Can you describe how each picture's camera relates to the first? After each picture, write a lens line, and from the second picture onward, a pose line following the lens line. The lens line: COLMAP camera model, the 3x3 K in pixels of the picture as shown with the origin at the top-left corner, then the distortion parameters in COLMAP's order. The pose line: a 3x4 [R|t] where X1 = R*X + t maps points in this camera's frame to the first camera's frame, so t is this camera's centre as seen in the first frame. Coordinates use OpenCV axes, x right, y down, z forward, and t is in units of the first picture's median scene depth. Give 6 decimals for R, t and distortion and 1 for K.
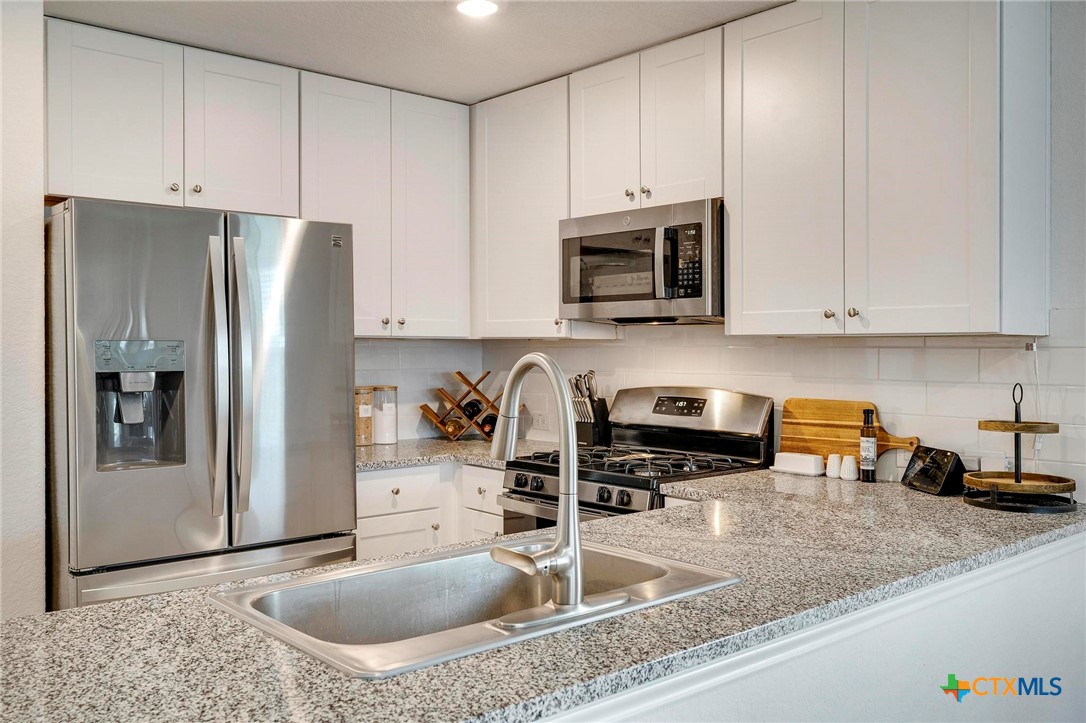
lens RADIAL K [[935.4, 0, 541.5], [0, 935.4, 348.2], [0, 0, 1]] dist [0.009618, -0.001123]
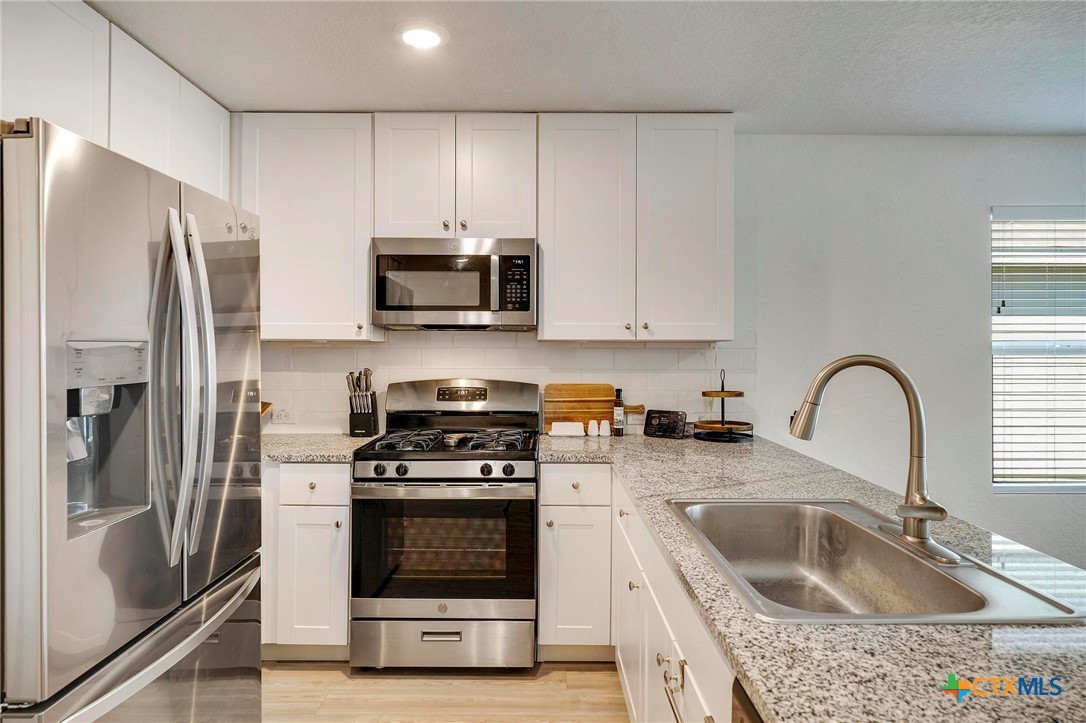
lens RADIAL K [[640.8, 0, 540.5], [0, 640.8, 340.6], [0, 0, 1]] dist [0.000440, 0.000241]
pose [[0.655306, 0.008077, 0.755321, -0.506318], [0.000431, 0.999939, -0.011067, -0.002396], [-0.755364, 0.007578, 0.655262, 0.386592]]
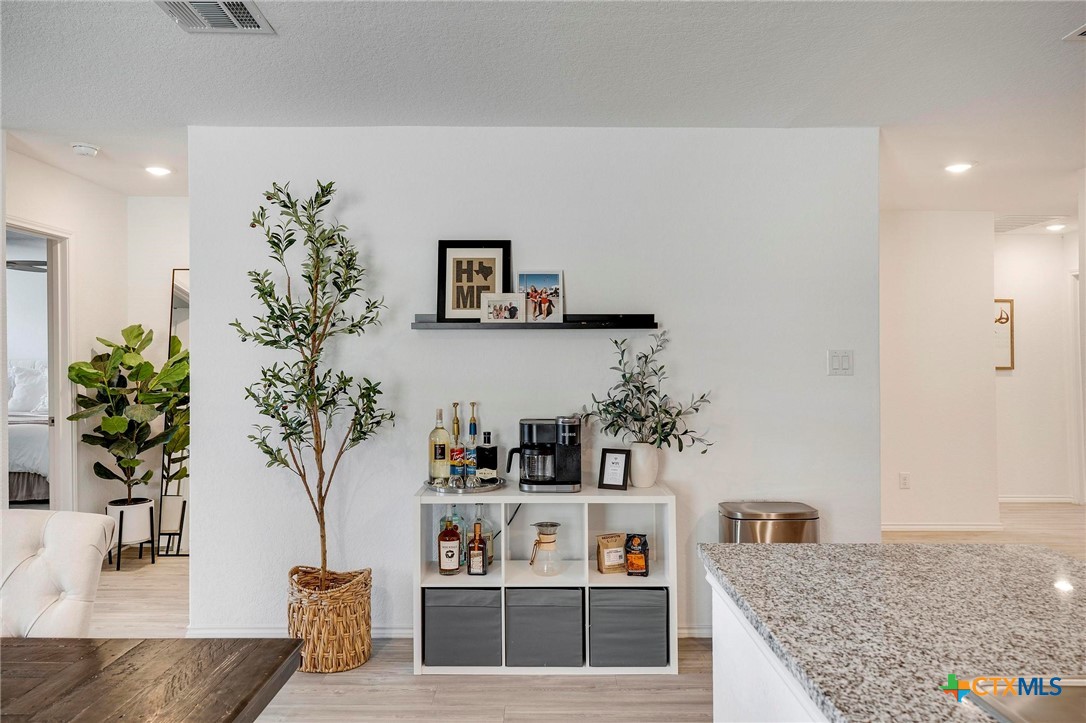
lens RADIAL K [[737.4, 0, 541.0], [0, 737.4, 356.7], [0, 0, 1]] dist [-0.003886, -0.001529]
pose [[-0.656353, 0.001465, -0.754452, 0.289900], [0.000405, 0.999999, 0.001589, -0.004671], [0.754454, 0.000738, -0.656353, 0.467137]]
